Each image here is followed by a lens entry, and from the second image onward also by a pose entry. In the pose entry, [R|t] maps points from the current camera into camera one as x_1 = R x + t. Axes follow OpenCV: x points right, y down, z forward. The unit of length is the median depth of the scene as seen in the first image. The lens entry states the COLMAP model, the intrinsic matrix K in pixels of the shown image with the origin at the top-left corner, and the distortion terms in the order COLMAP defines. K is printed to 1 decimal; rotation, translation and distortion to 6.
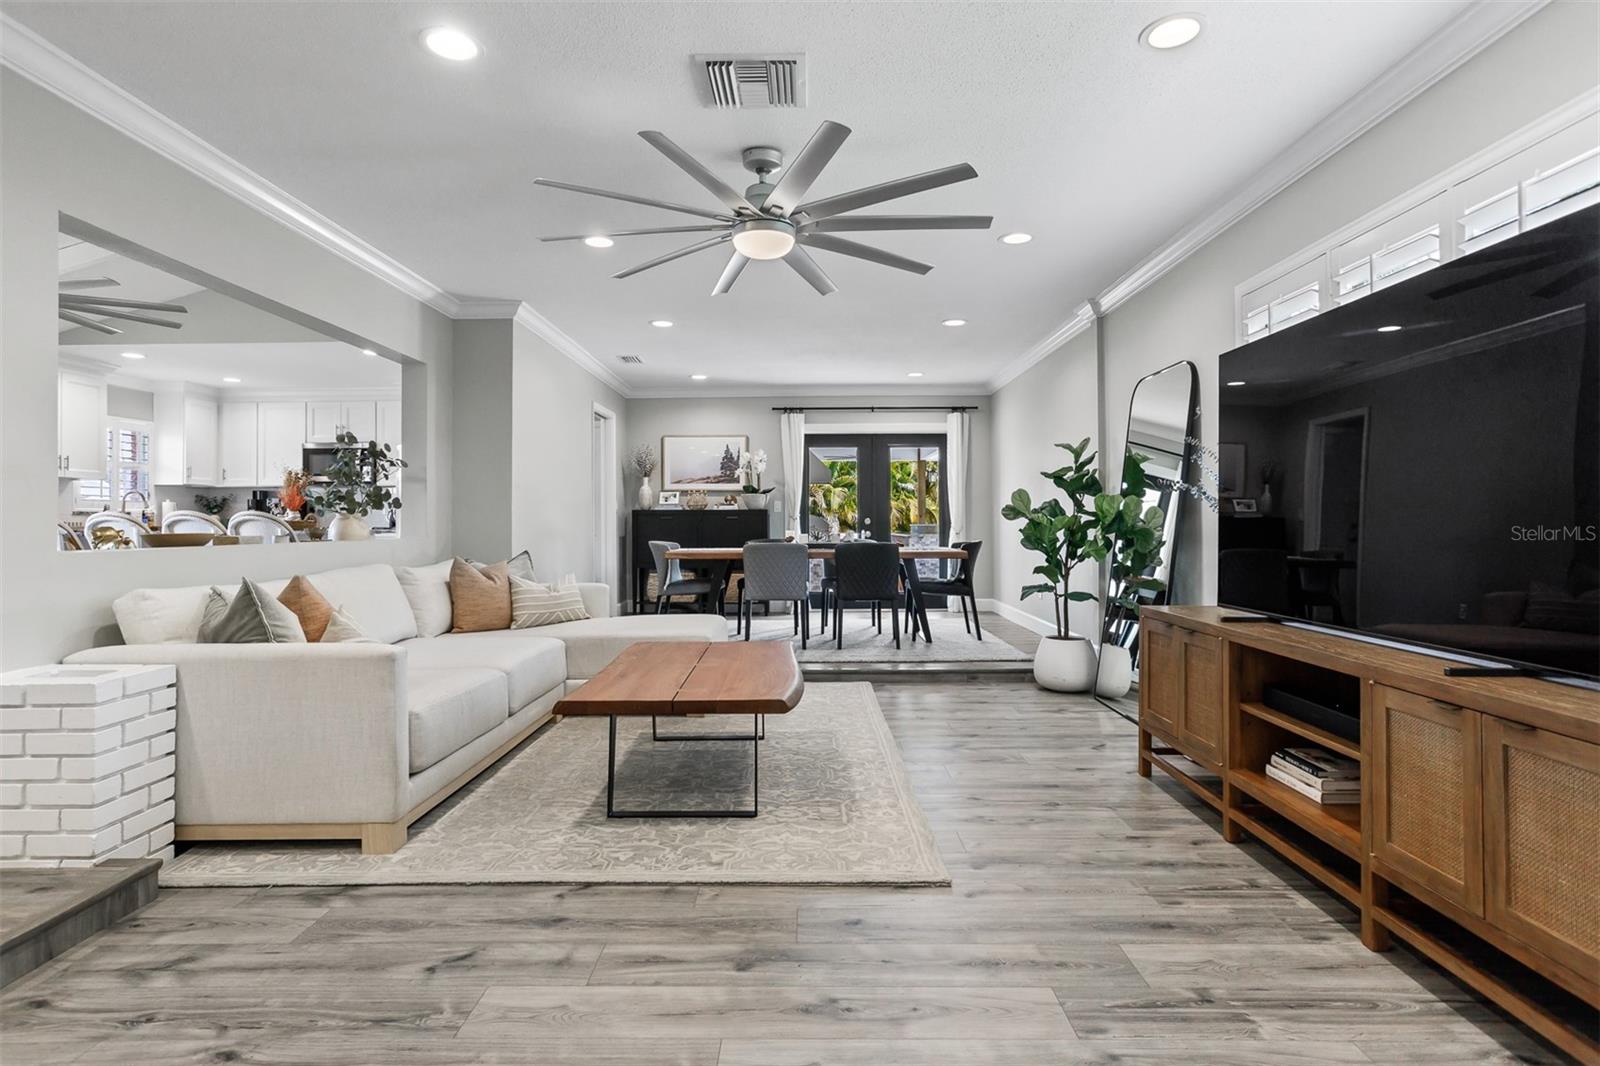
lens RADIAL K [[837.8, 0, 813.4], [0, 837.8, 513.2], [0, 0, 1]] dist [-0.031945, 0.025056]
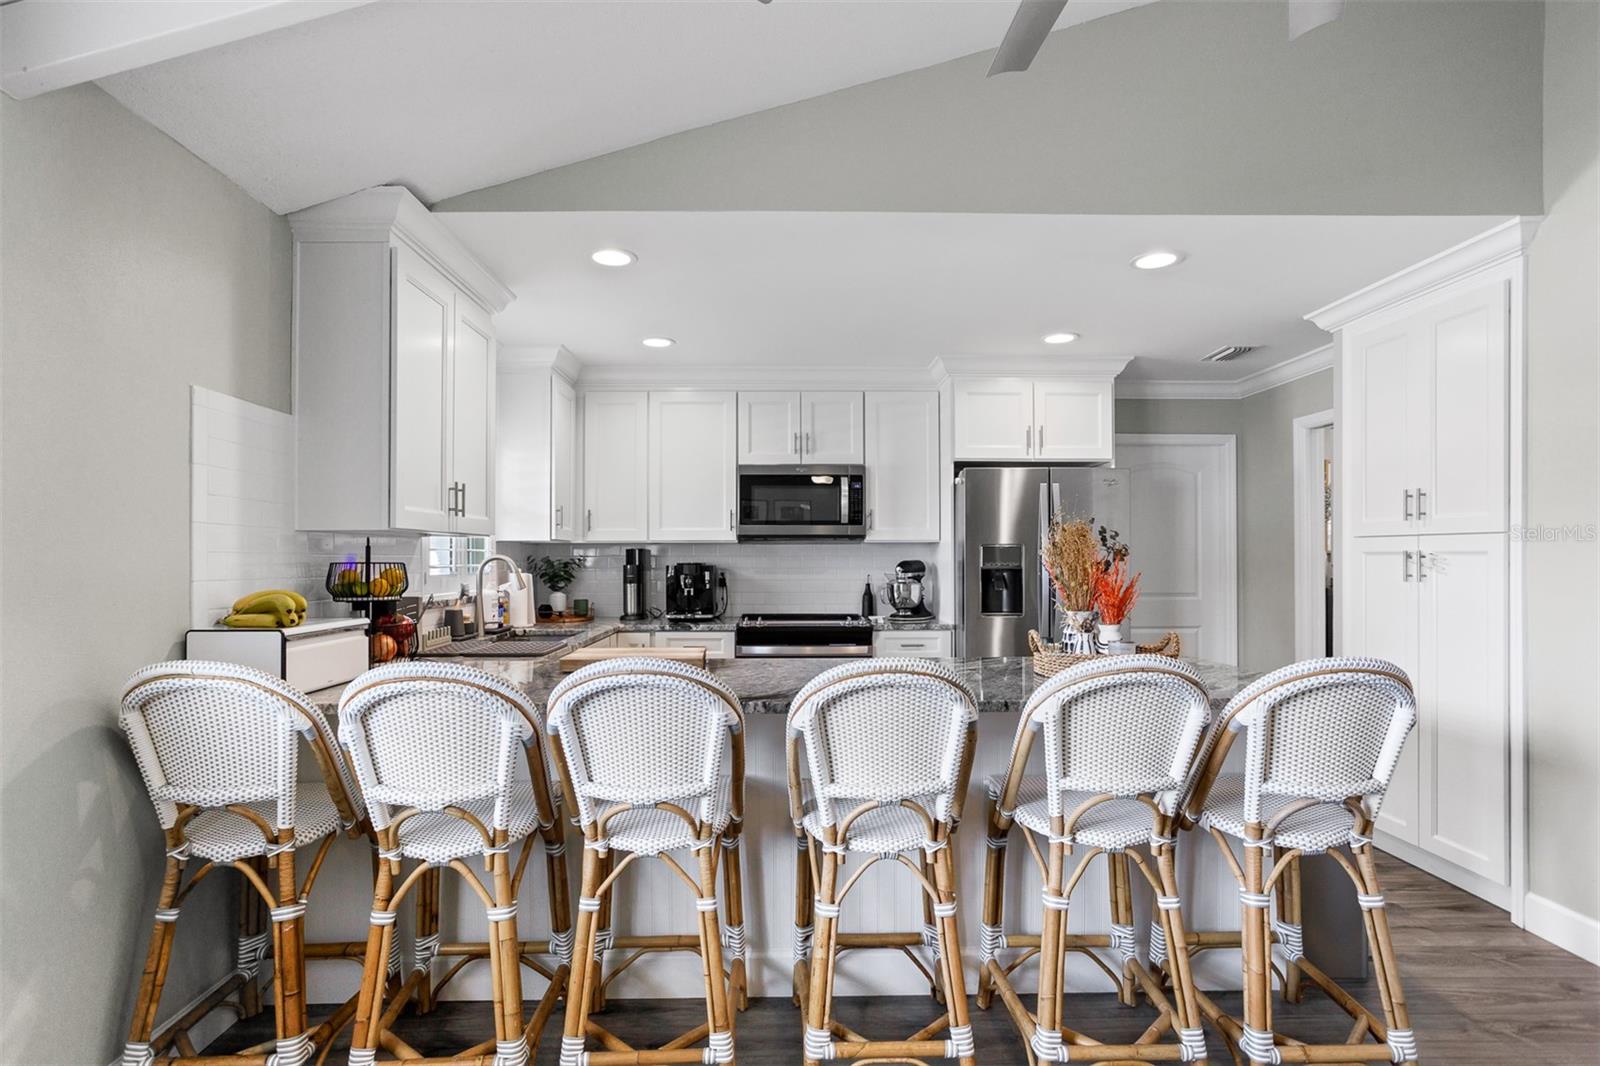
lens RADIAL K [[806.0, 0, 797.1], [0, 806.0, 527.0], [0, 0, 1]] dist [-0.044791, 0.031247]
pose [[0.999952, 0.007038, 0.006780, -0.905952], [-0.006834, 0.999538, -0.029612, -0.043588], [-0.006985, 0.029565, 0.999538, 0.723200]]
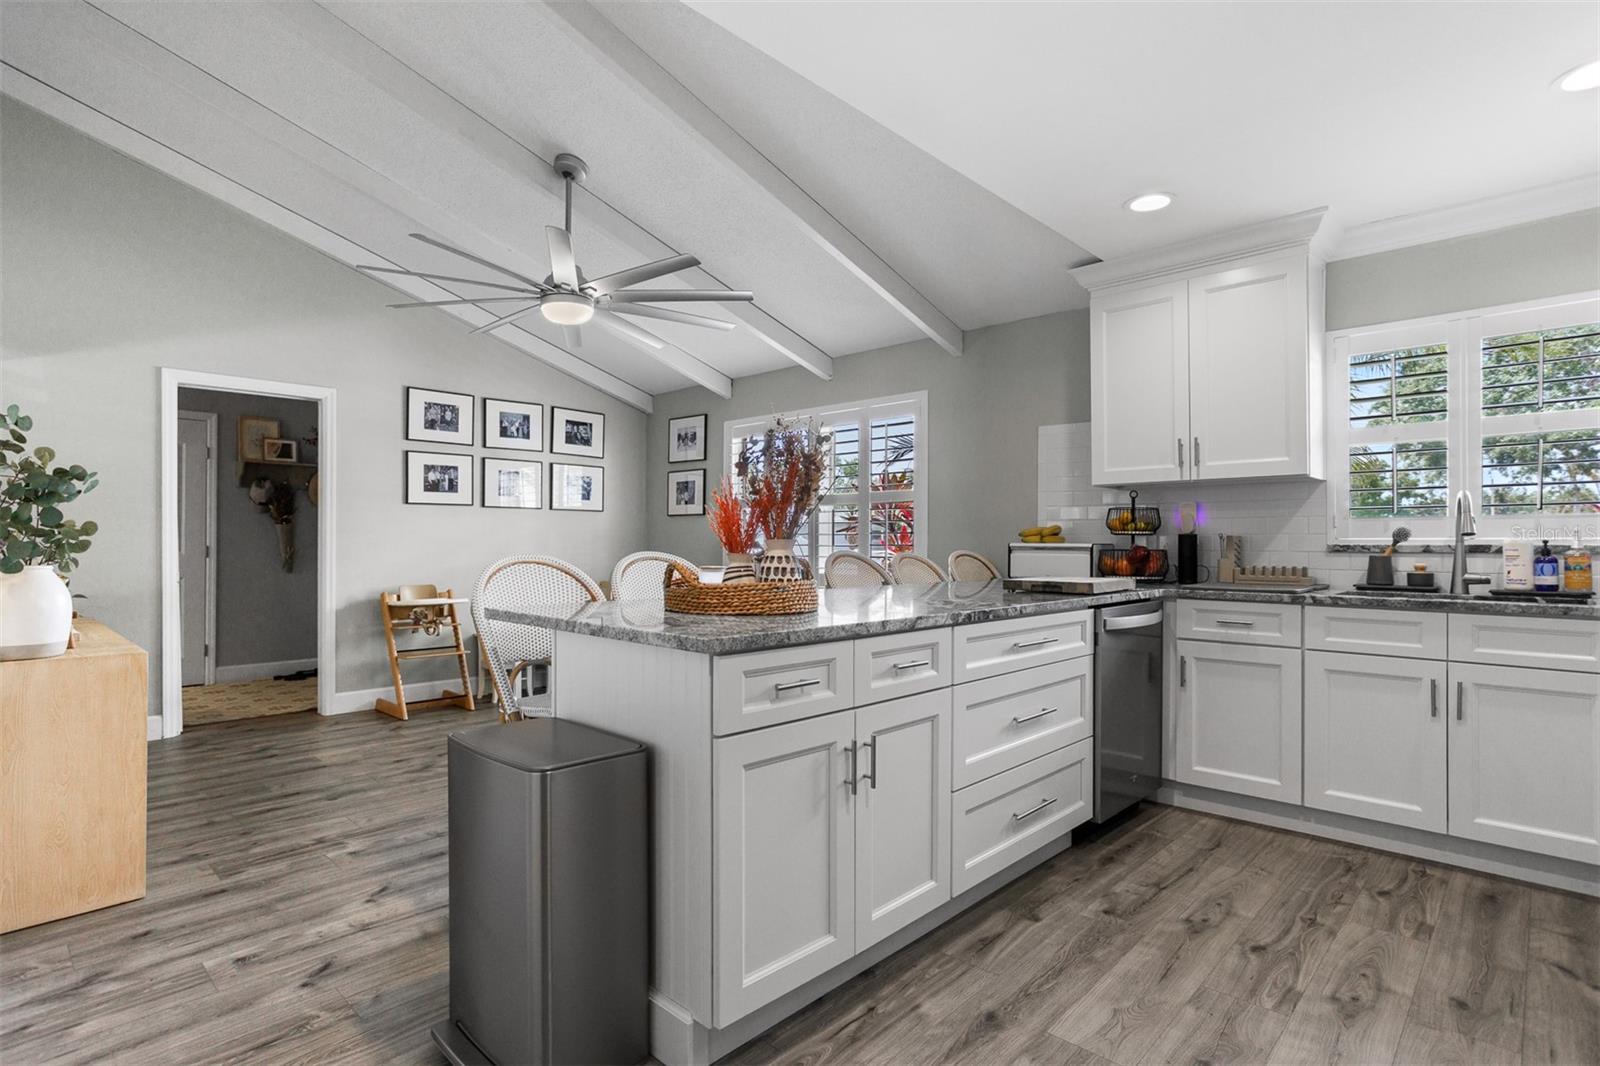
lens RADIAL K [[799.9, 0, 774.2], [0, 799.9, 539.2], [0, 0, 1]] dist [-0.039940, 0.020477]
pose [[-0.707536, 0.004065, -0.706666, -0.474279], [0.010981, 0.999926, -0.005242, -0.009247], [0.706592, -0.011469, -0.707528, 1.449599]]
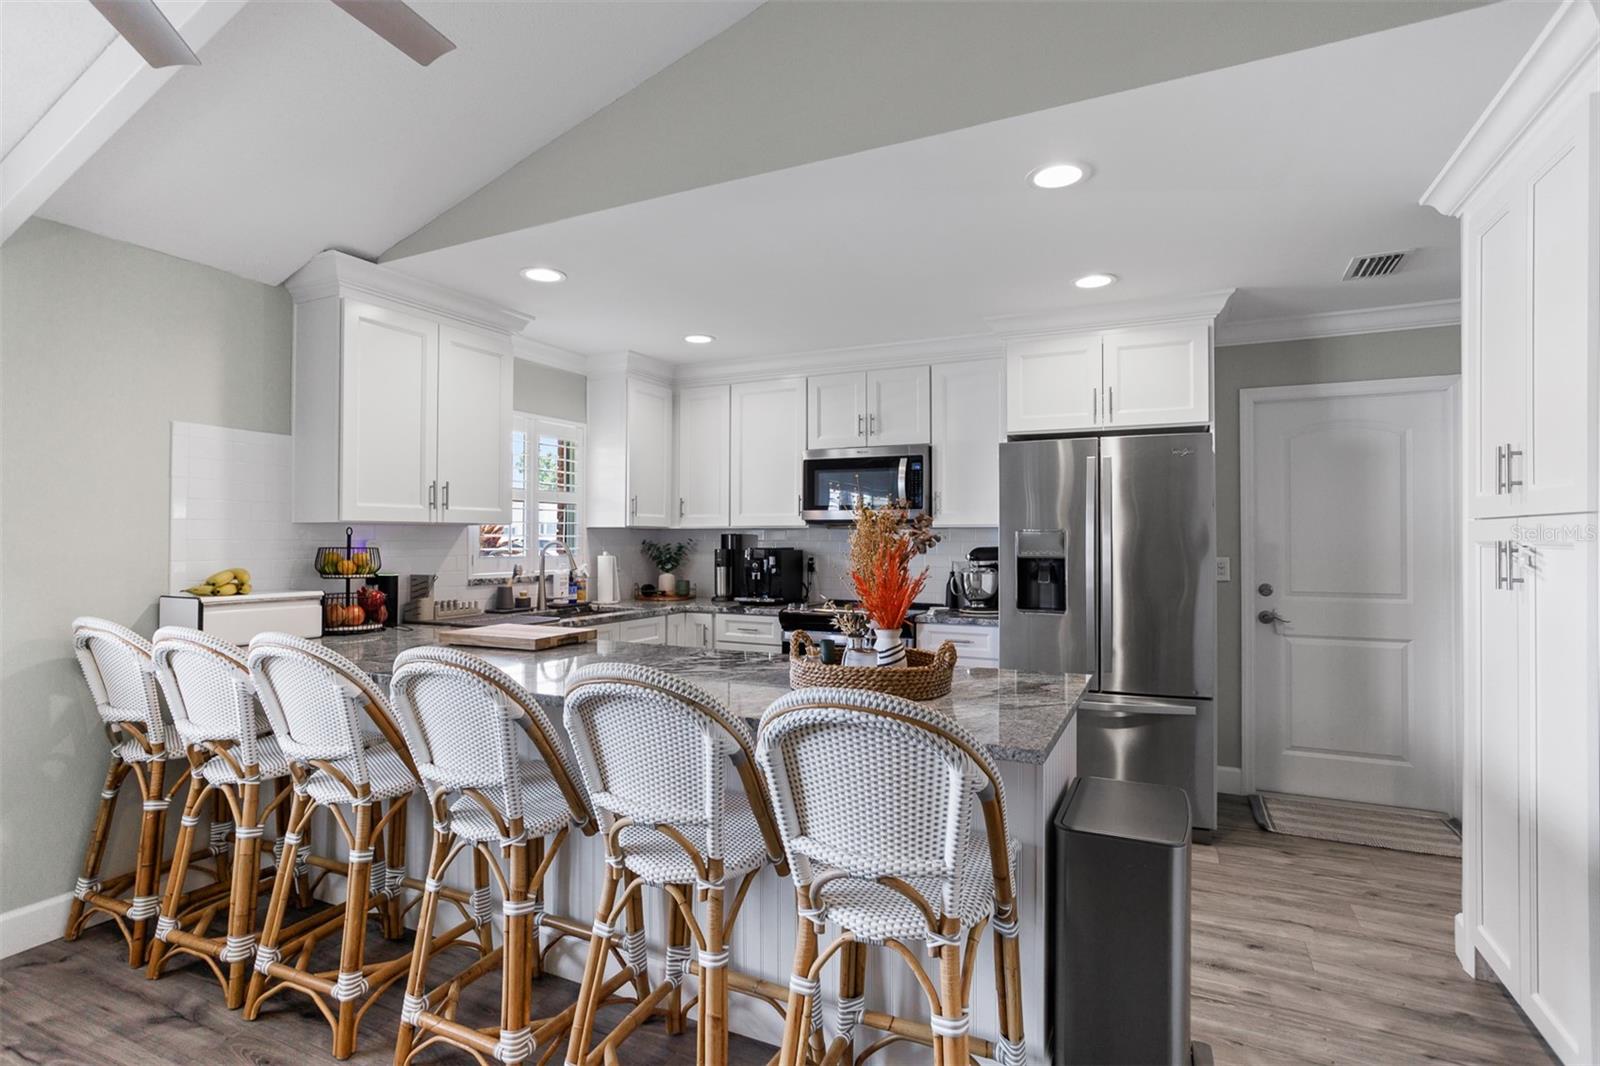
lens RADIAL K [[806.0, 0, 797.1], [0, 806.0, 527.0], [0, 0, 1]] dist [-0.044791, 0.031247]
pose [[0.900469, 0.002576, -0.434913, -0.600954], [-0.004405, 0.999985, -0.003196, -0.050136], [0.434899, 0.004793, 0.900467, 0.805764]]
